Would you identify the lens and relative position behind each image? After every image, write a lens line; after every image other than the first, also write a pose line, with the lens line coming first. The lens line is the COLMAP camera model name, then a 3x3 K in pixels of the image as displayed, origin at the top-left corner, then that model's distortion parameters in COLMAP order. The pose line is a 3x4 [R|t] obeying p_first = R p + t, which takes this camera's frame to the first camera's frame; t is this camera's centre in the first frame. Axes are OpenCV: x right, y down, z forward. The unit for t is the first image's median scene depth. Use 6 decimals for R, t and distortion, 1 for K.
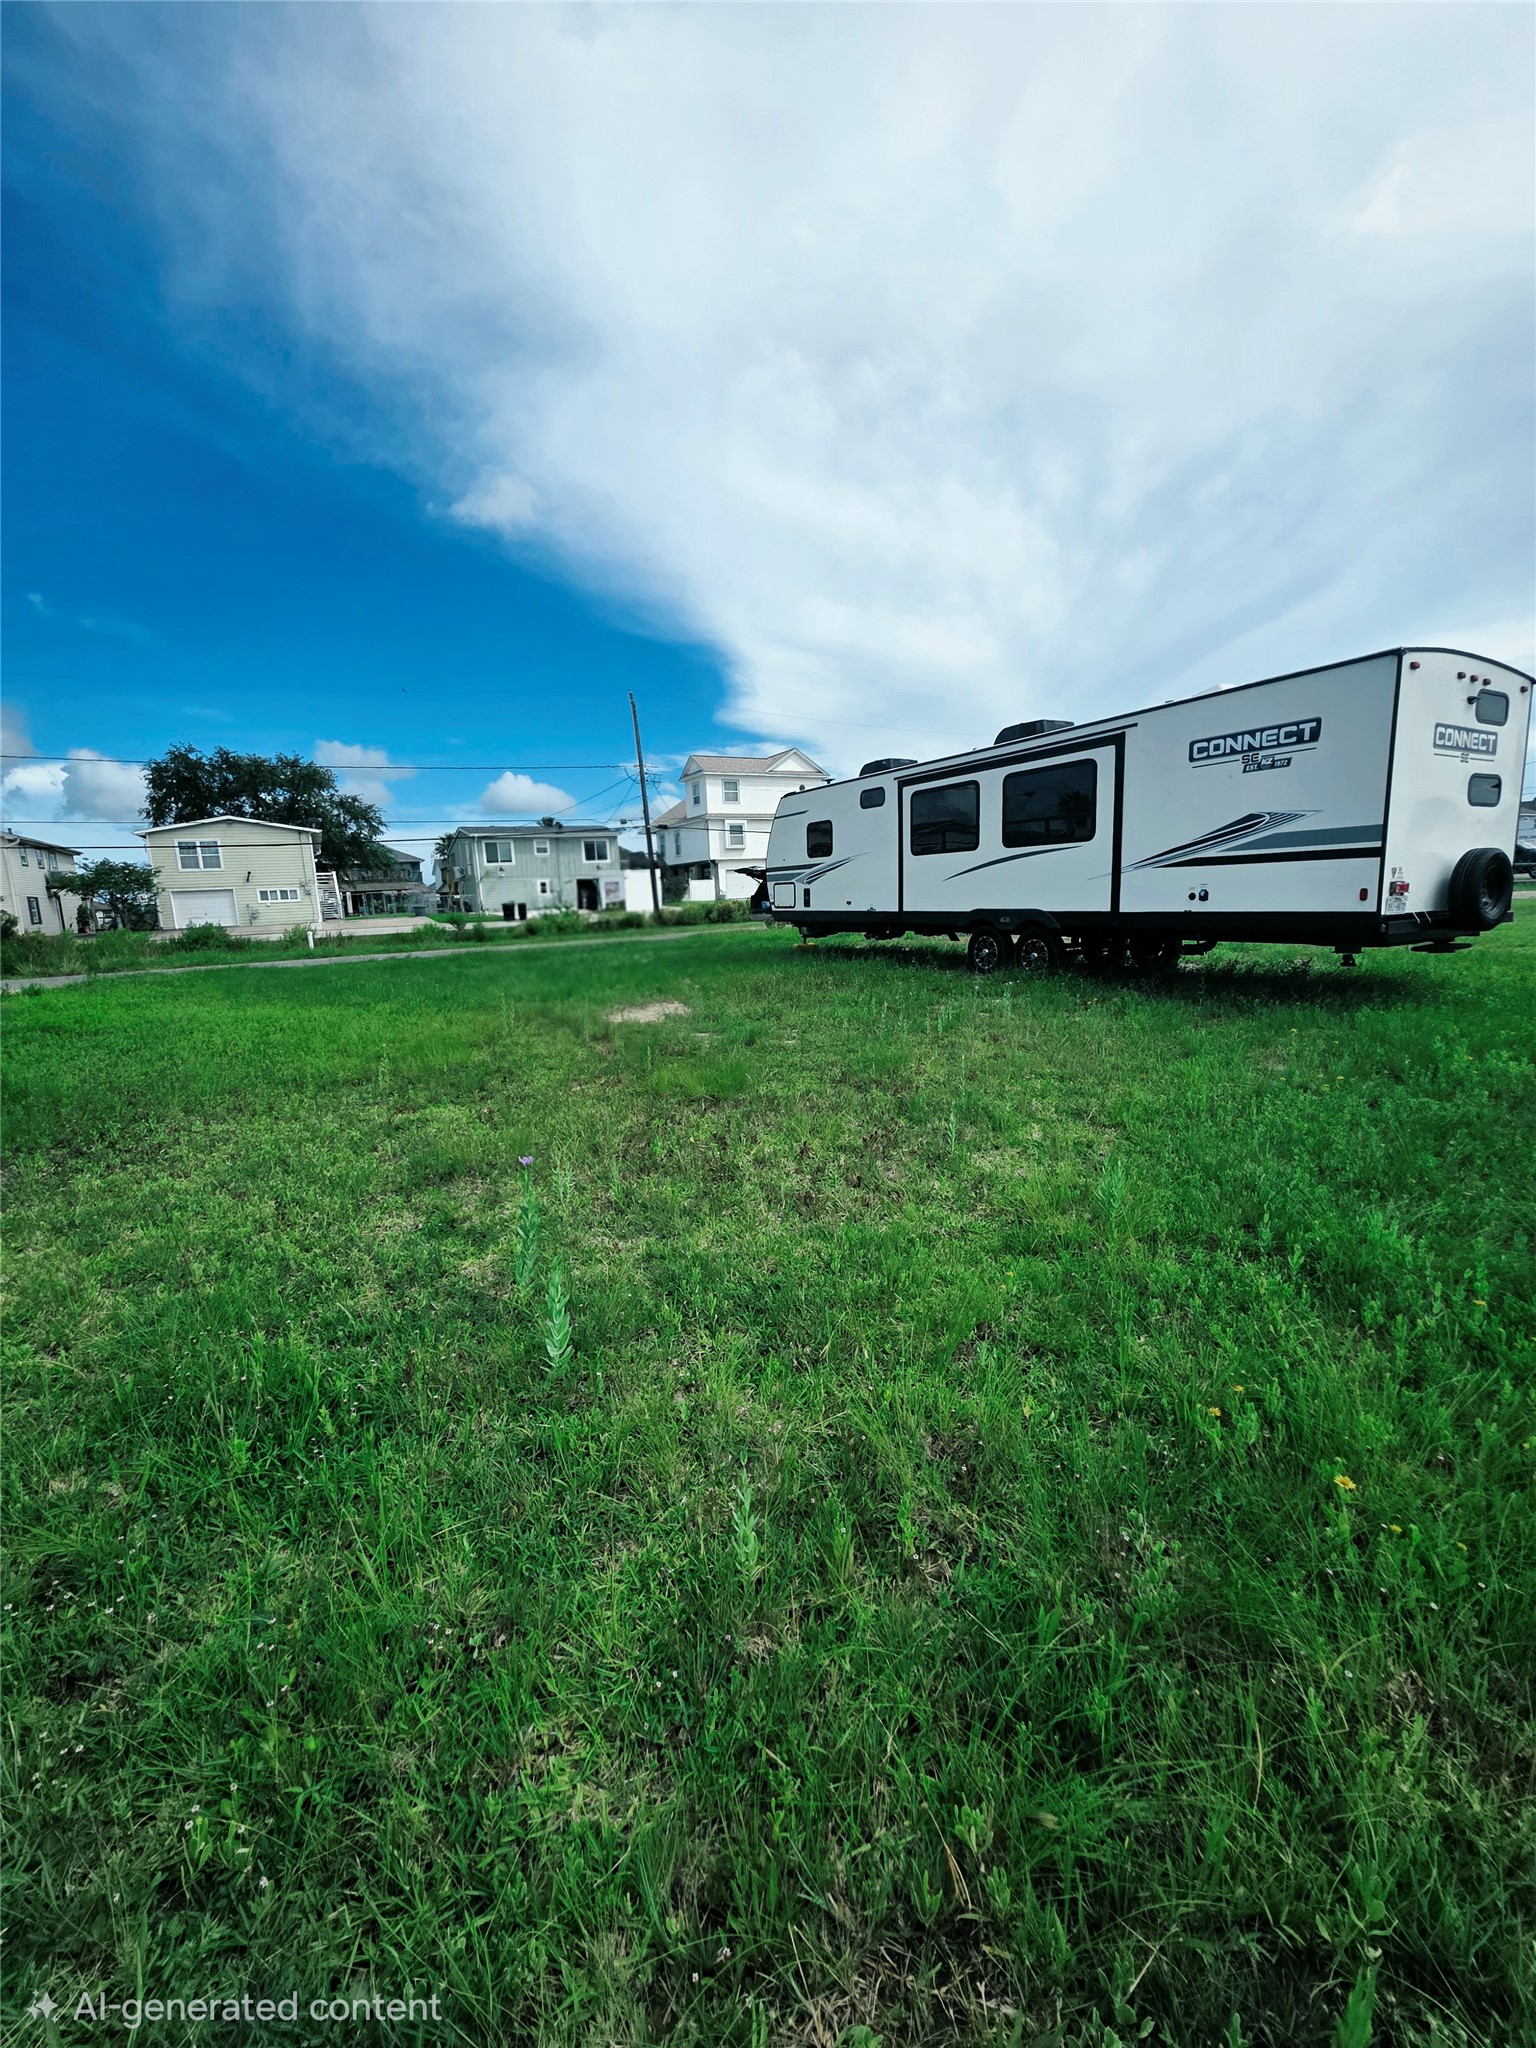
lens RADIAL K [[811.5, 0, 775.2], [0, 811.5, 1024.4], [0, 0, 1]] dist [0.004049, -0.000245]
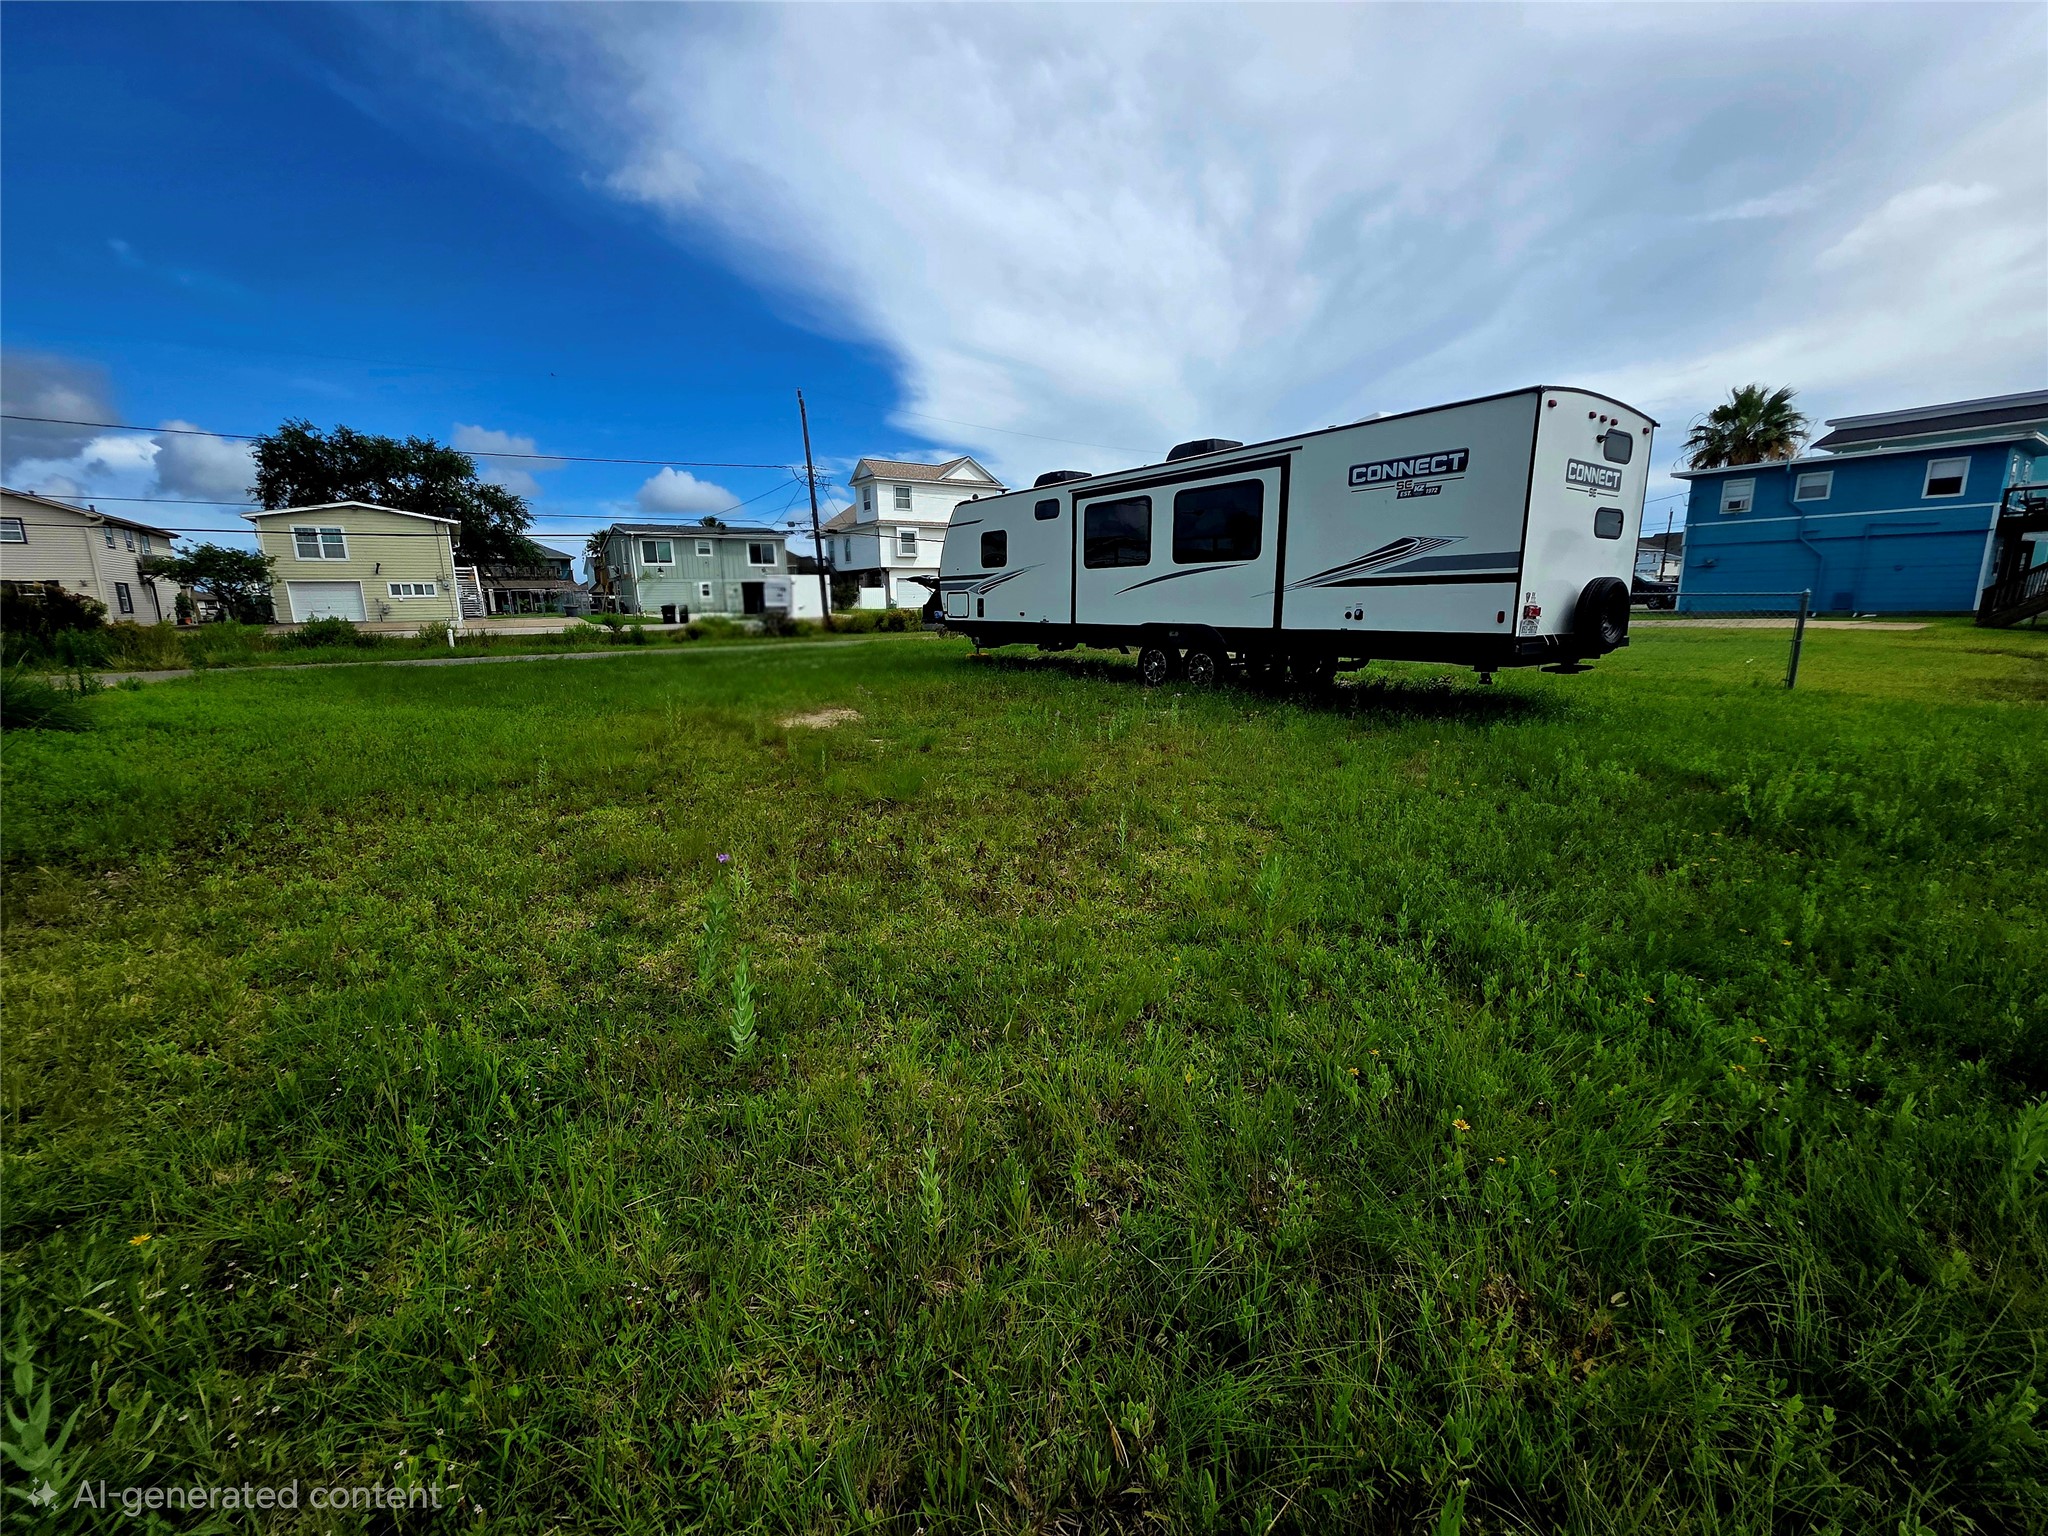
lens RADIAL K [[814.3, 0, 1024.3], [0, 814.3, 762.3], [0, 0, 1]] dist [0.006864, -0.000346]
pose [[0.995191, 0.009131, 0.097526, -0.013194], [-0.012005, 0.999510, 0.028922, 0.017119], [-0.097214, -0.029953, 0.994813, -0.036004]]
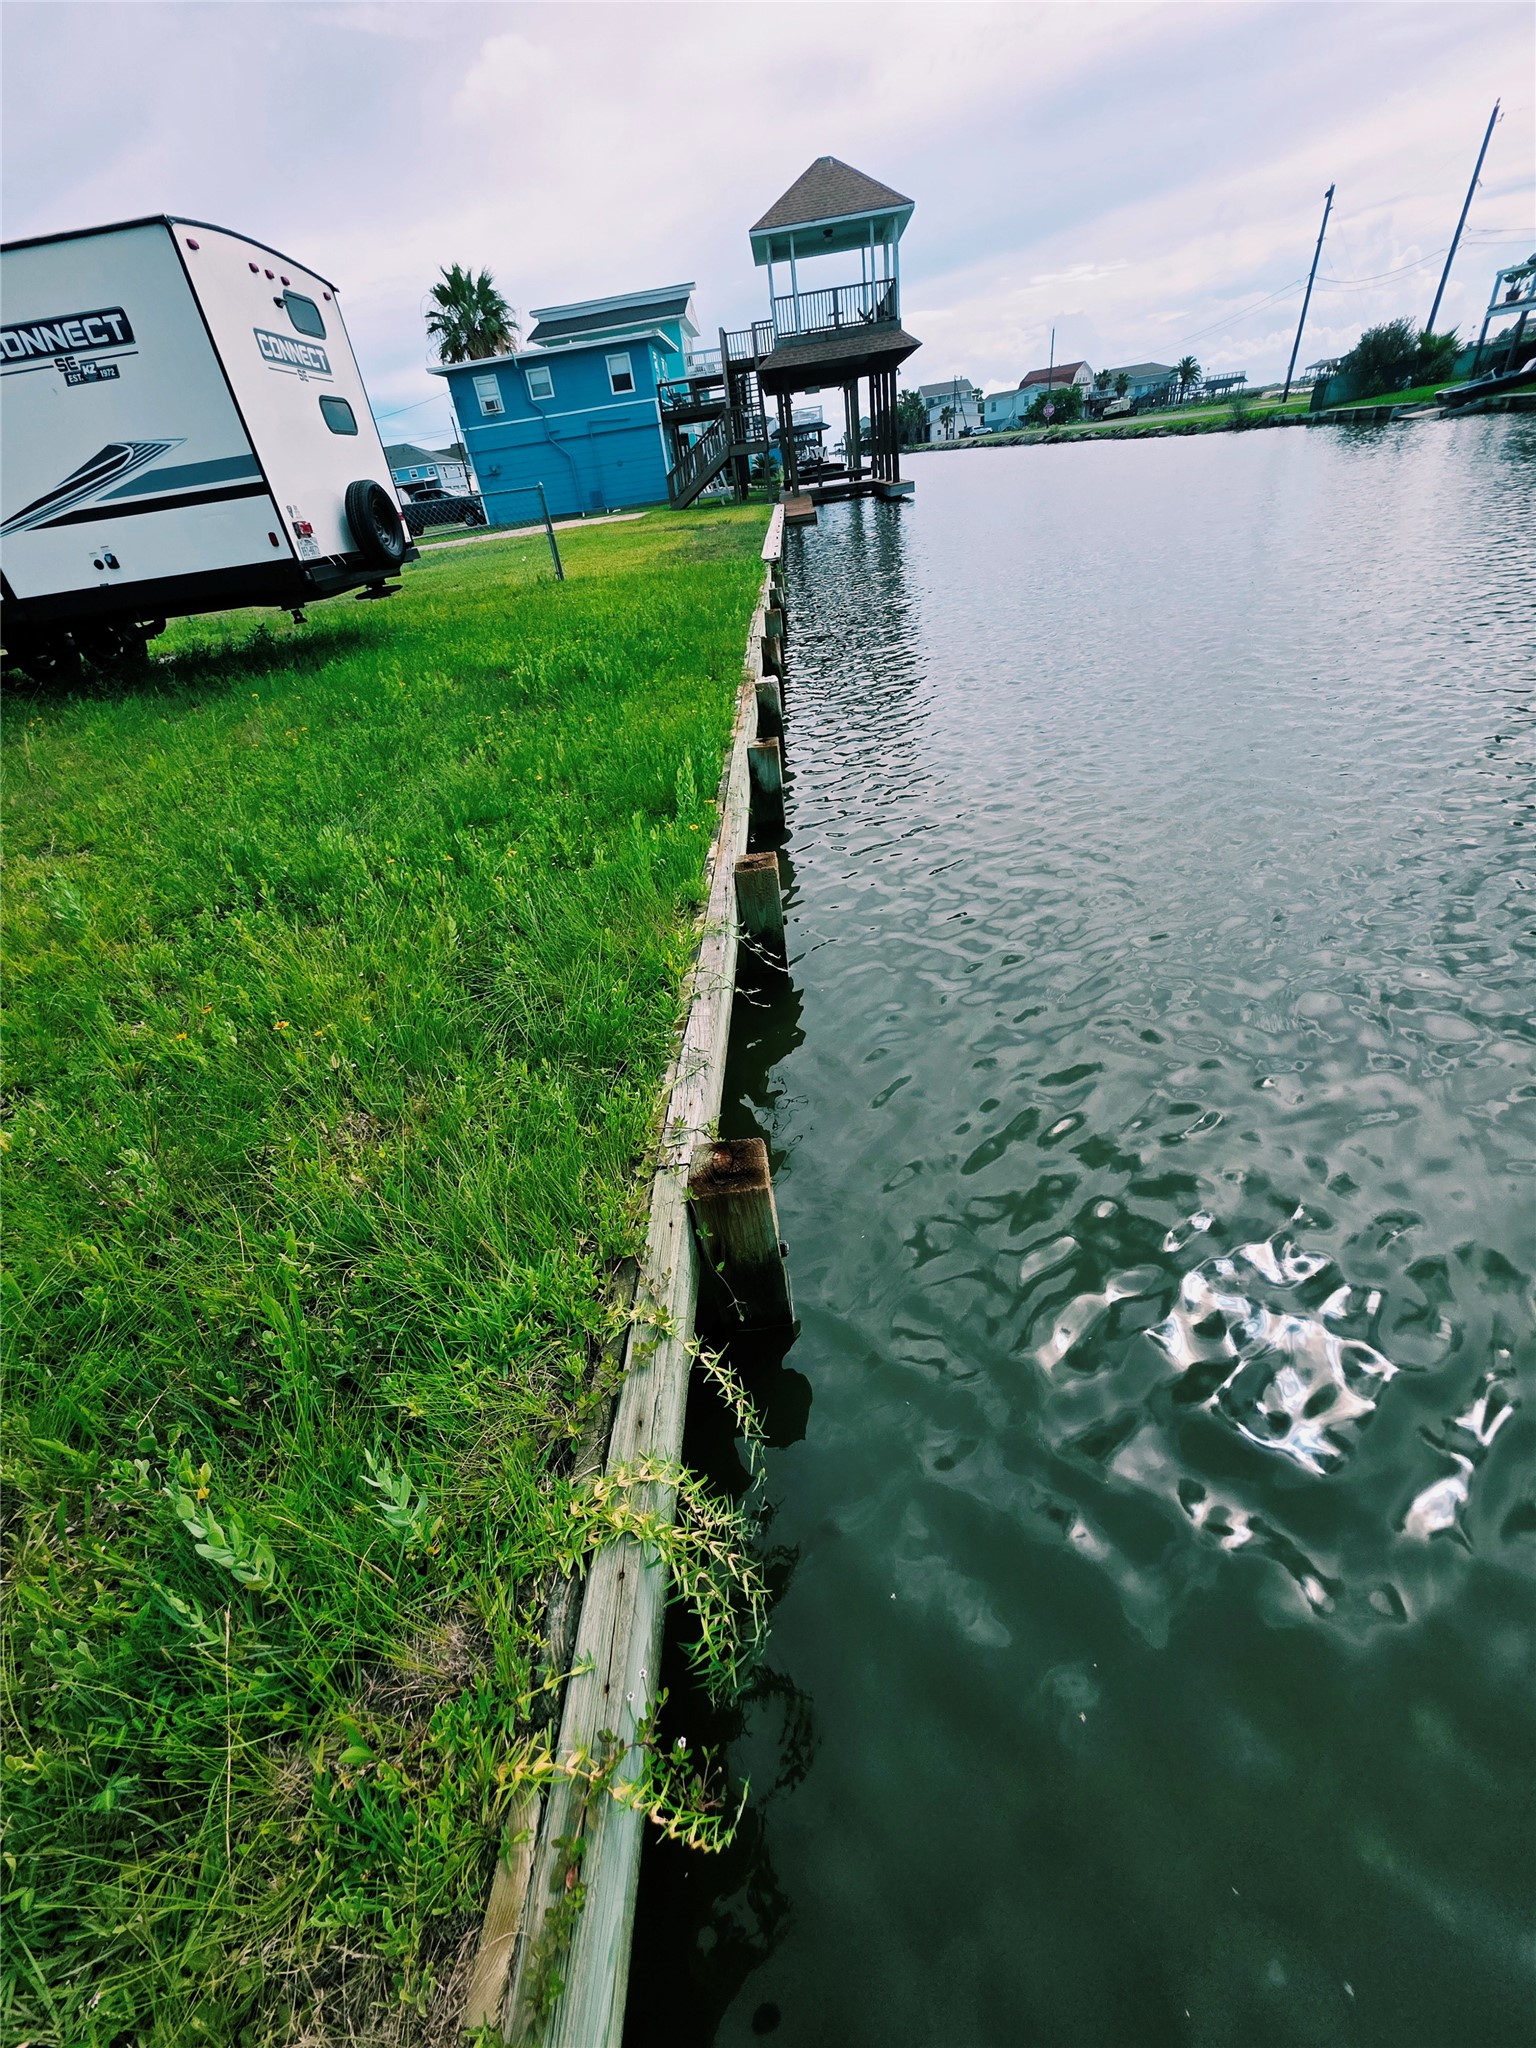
lens RADIAL K [[811.5, 0, 775.2], [0, 811.5, 1024.4], [0, 0, 1]] dist [0.004049, -0.000245]
pose [[0.515173, -0.504139, 0.693139, 0.133715], [0.244548, 0.861558, 0.444875, 0.113182], [-0.821458, -0.059682, 0.567137, -0.172251]]
